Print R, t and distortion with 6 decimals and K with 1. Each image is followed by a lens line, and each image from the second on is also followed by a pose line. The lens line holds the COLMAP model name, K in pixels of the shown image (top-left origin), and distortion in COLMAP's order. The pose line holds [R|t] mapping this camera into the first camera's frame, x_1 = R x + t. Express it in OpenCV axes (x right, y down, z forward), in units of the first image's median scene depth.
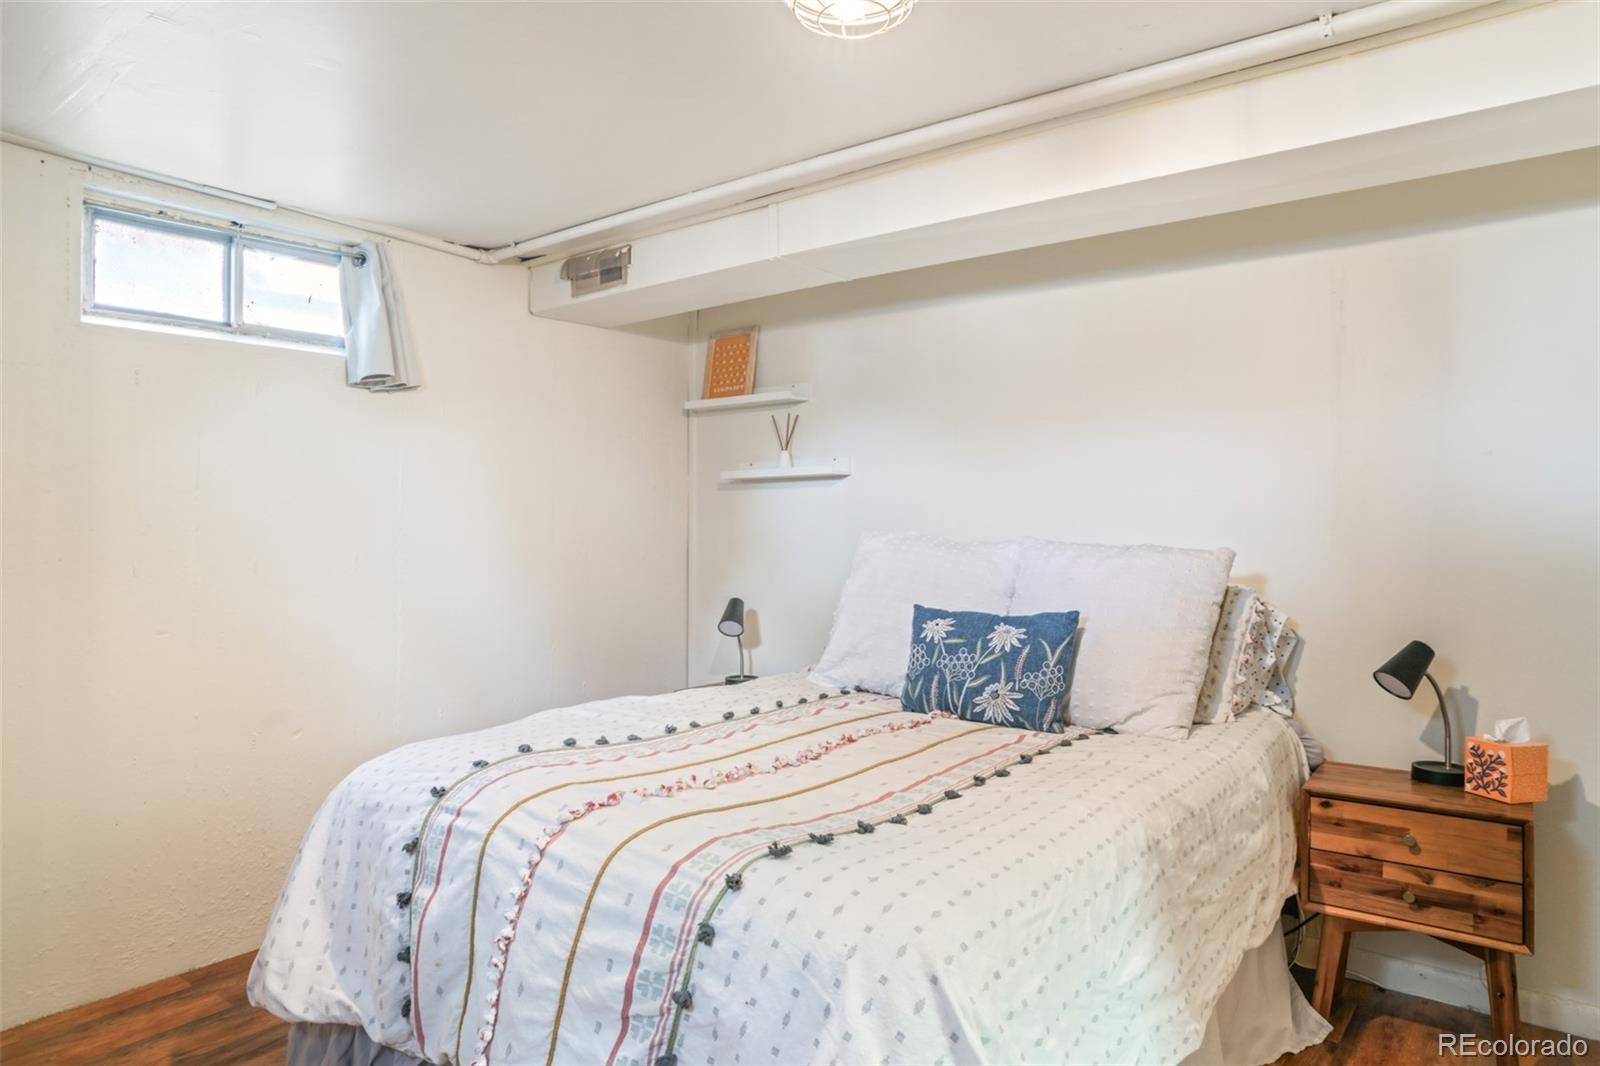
lens RADIAL K [[1003.3, 0, 799.4], [0, 1003.3, 520.9], [0, 0, 1]] dist [-0.041884, 0.042453]
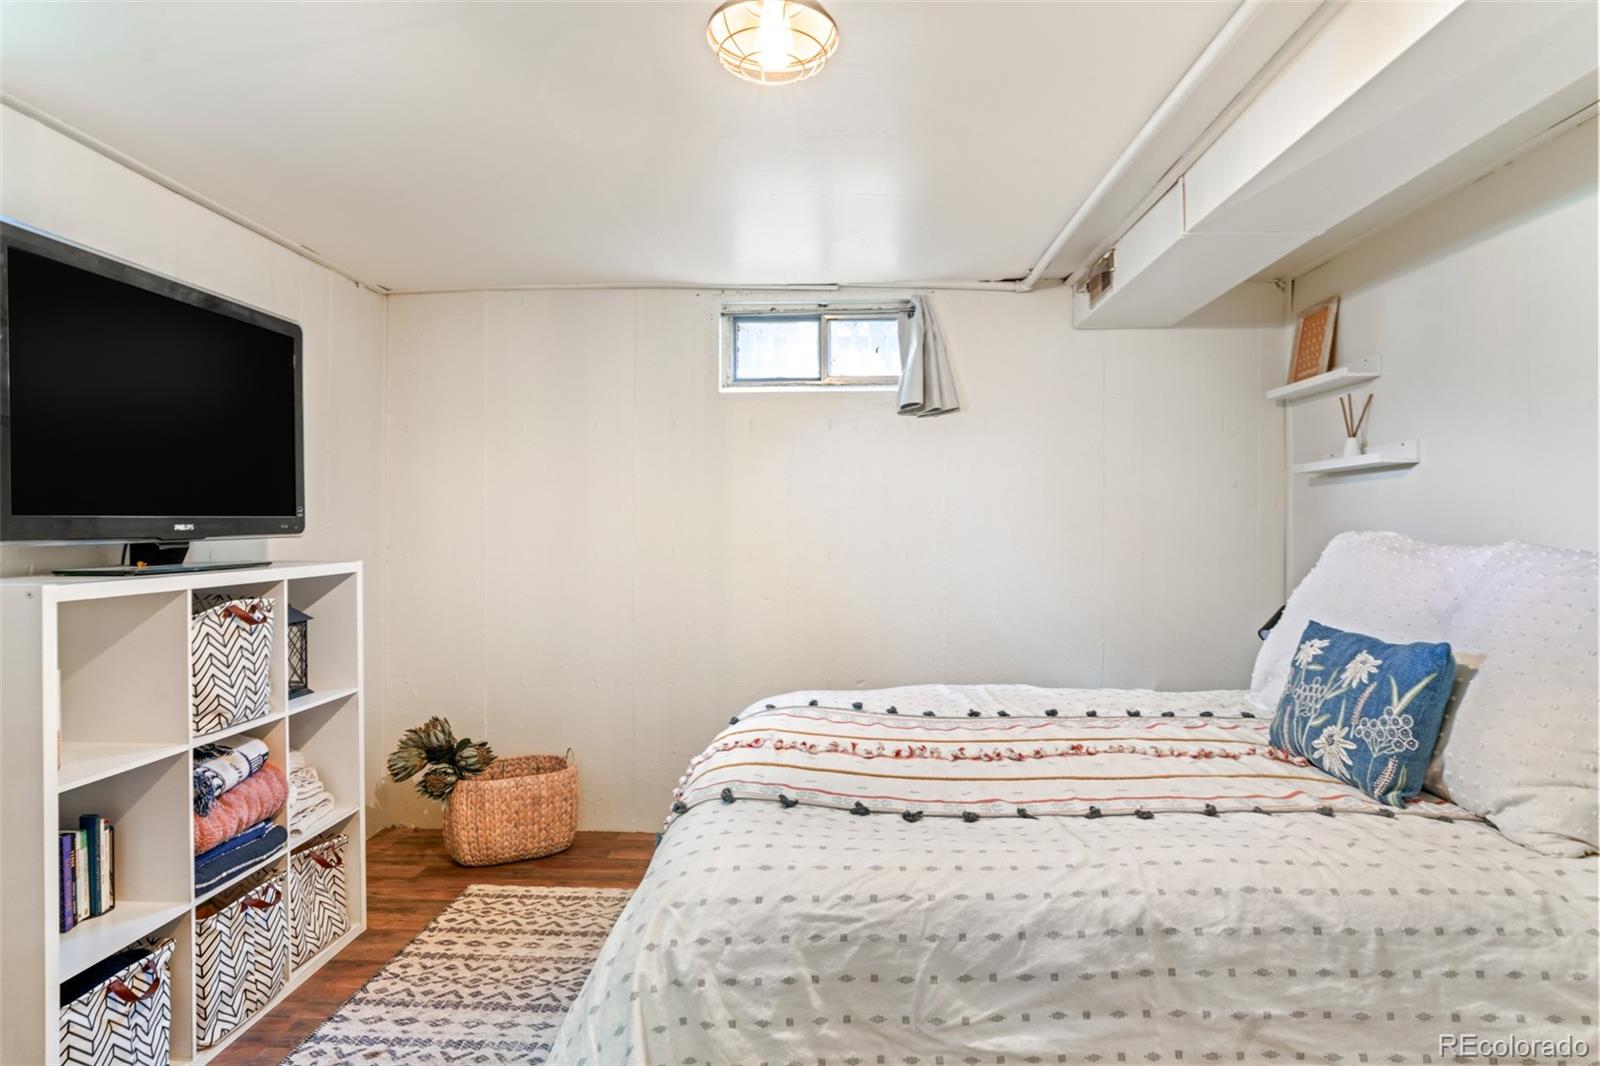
lens RADIAL K [[932.7, 0, 800.0], [0, 932.7, 533.0], [0, 0, 1]] dist [-0.038611, 0.030601]
pose [[0.598665, 0.006289, -0.800975, 0.518222], [0.002959, 0.999945, 0.010063, 0.003312], [0.800994, -0.008395, 0.598614, 0.233701]]
